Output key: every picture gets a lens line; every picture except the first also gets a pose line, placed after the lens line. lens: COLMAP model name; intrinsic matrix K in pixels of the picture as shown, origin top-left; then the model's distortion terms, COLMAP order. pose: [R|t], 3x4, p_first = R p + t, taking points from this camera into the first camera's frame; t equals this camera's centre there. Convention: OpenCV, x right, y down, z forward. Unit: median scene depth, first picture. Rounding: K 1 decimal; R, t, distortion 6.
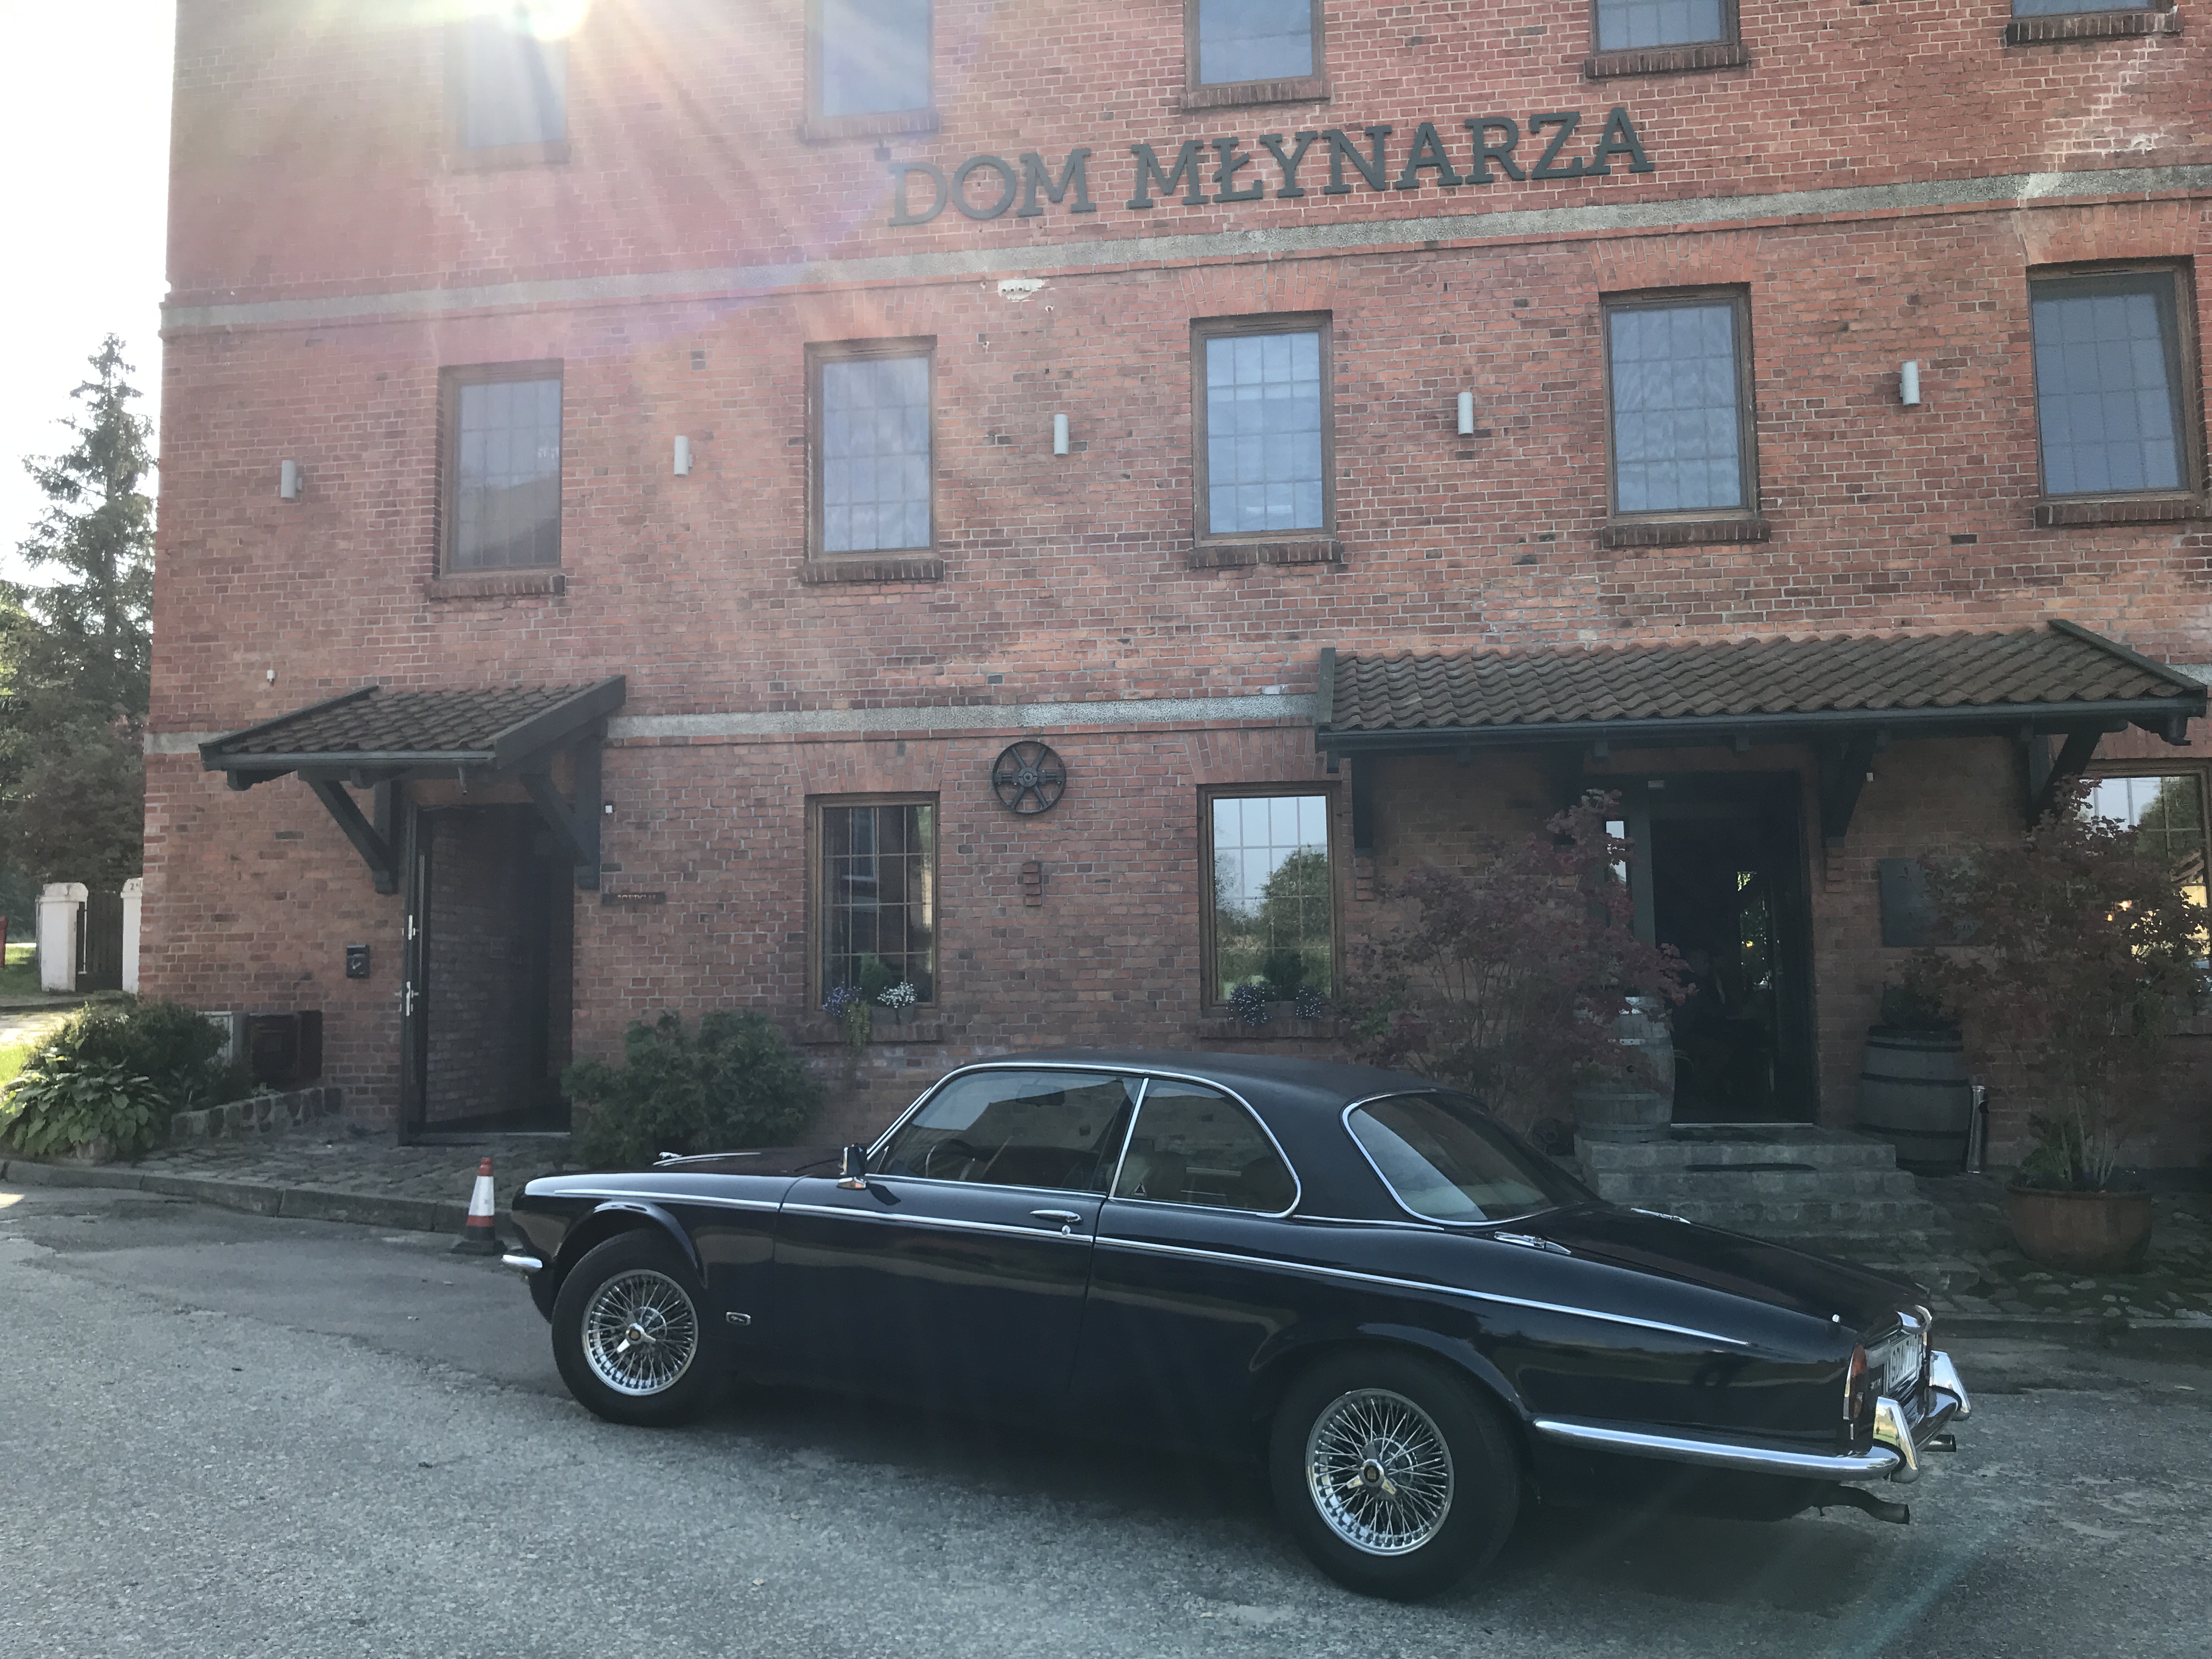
lens RADIAL K [[1779.3, 0, 1140.9], [0, 1779.3, 825.0], [0, 0, 1]] dist [0.011031, 0.000147]
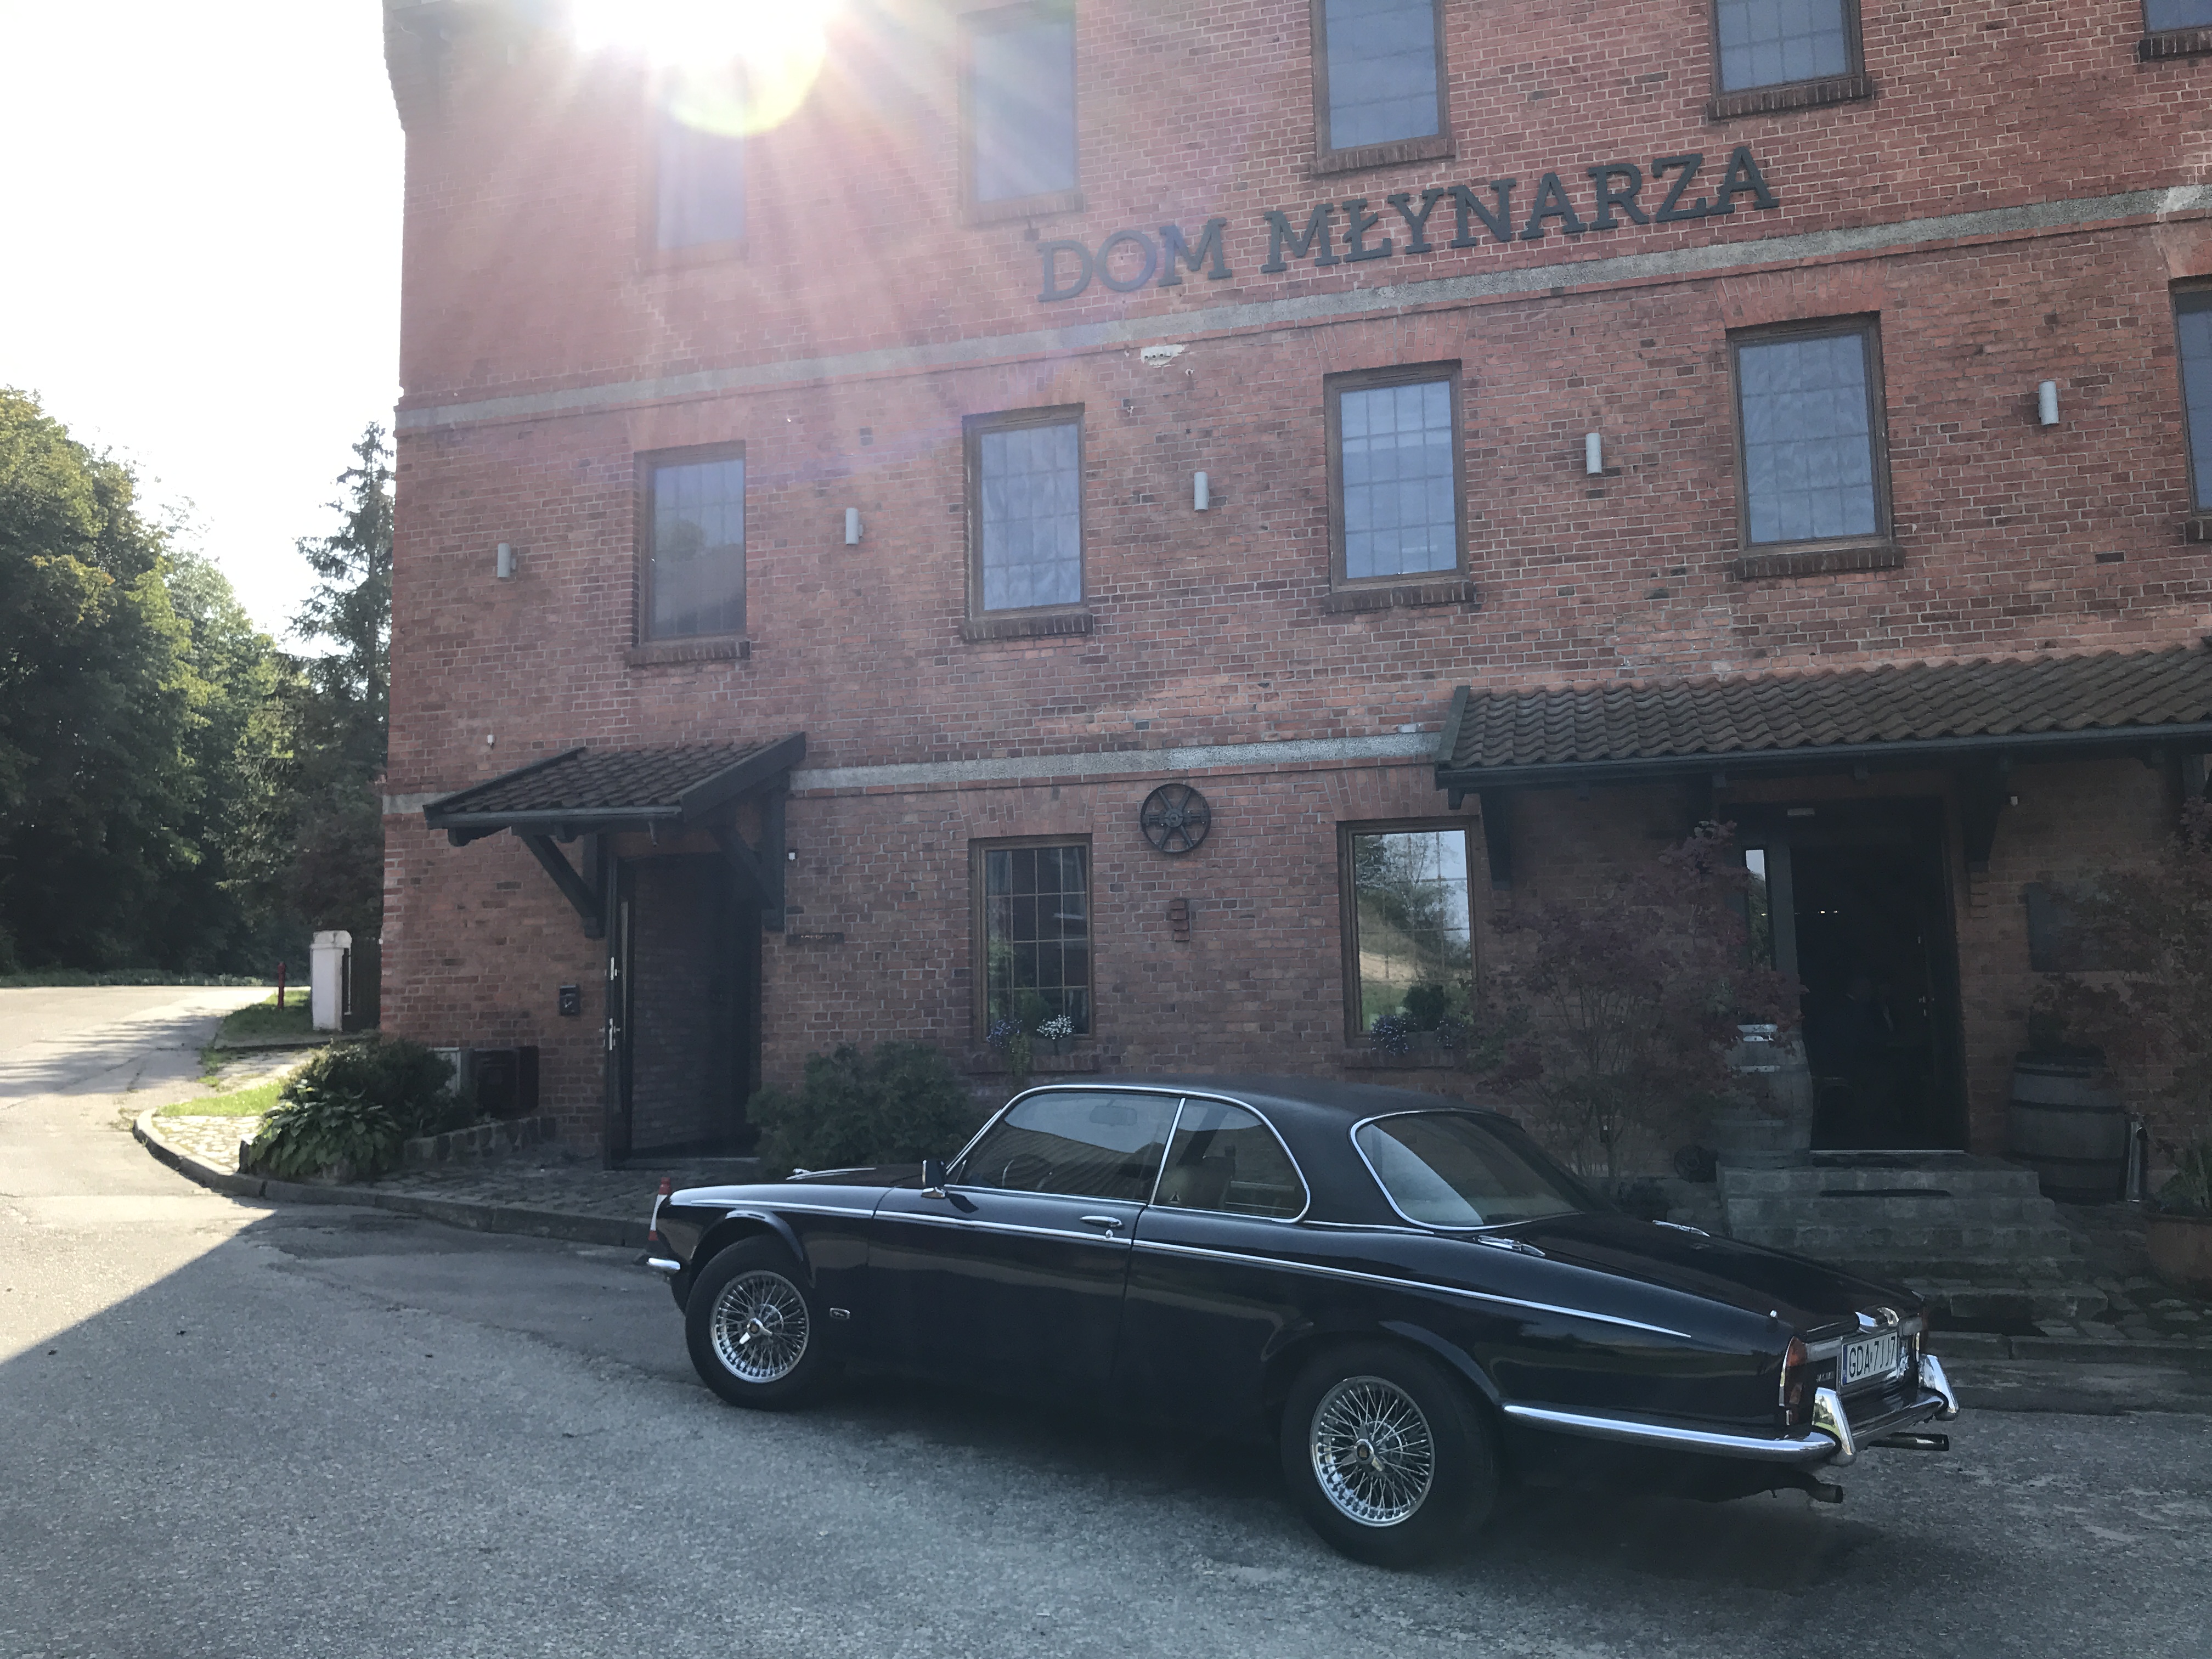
lens RADIAL K [[1785.4, 0, 1151.0], [0, 1785.4, 822.0], [0, 0, 1]] dist [0.015064, -0.015209]
pose [[0.992619, -0.021098, -0.119426, 0.048530], [0.018666, 0.999596, -0.021441, -0.002538], [0.119830, 0.019054, 0.992612, -0.045269]]
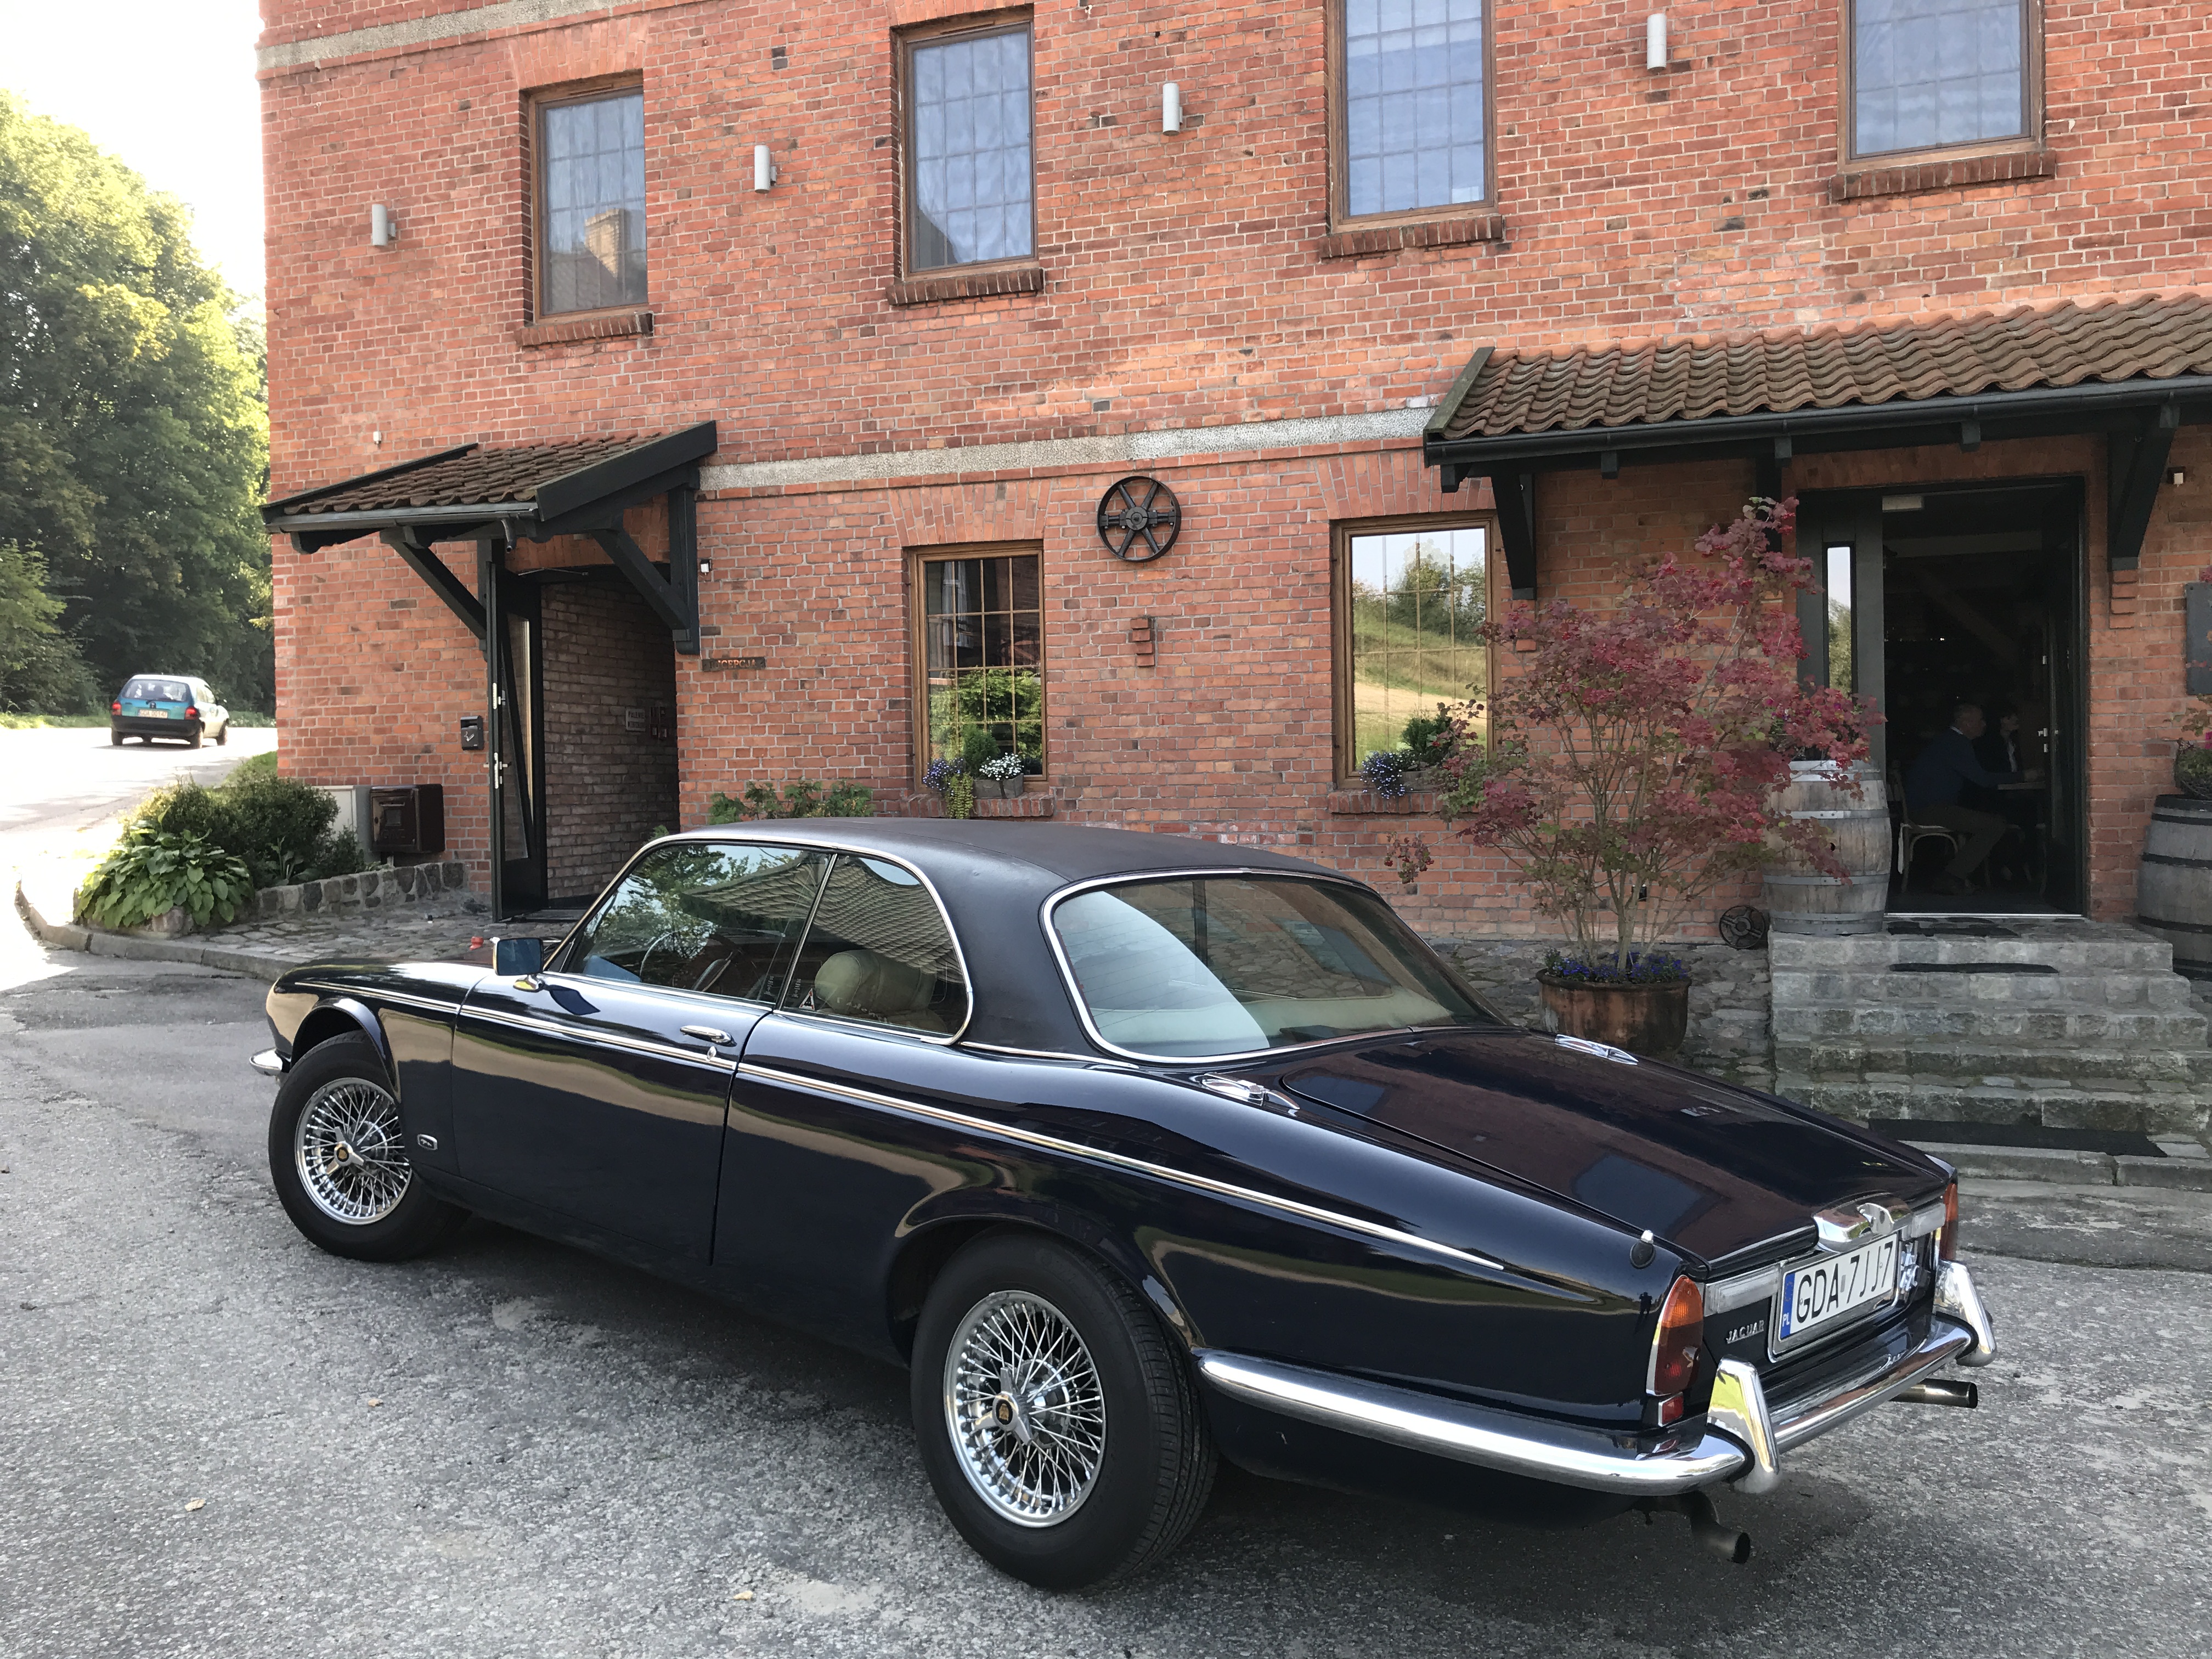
lens RADIAL K [[1798.3, 0, 1143.3], [0, 1798.3, 821.0], [0, 0, 1]] dist [-0.031548, 0.071518]
pose [[0.981321, 0.000341, -0.192378, 0.110440], [0.022669, 0.992827, 0.117390, 0.018592], [0.191038, -0.119558, 0.974274, 0.123225]]
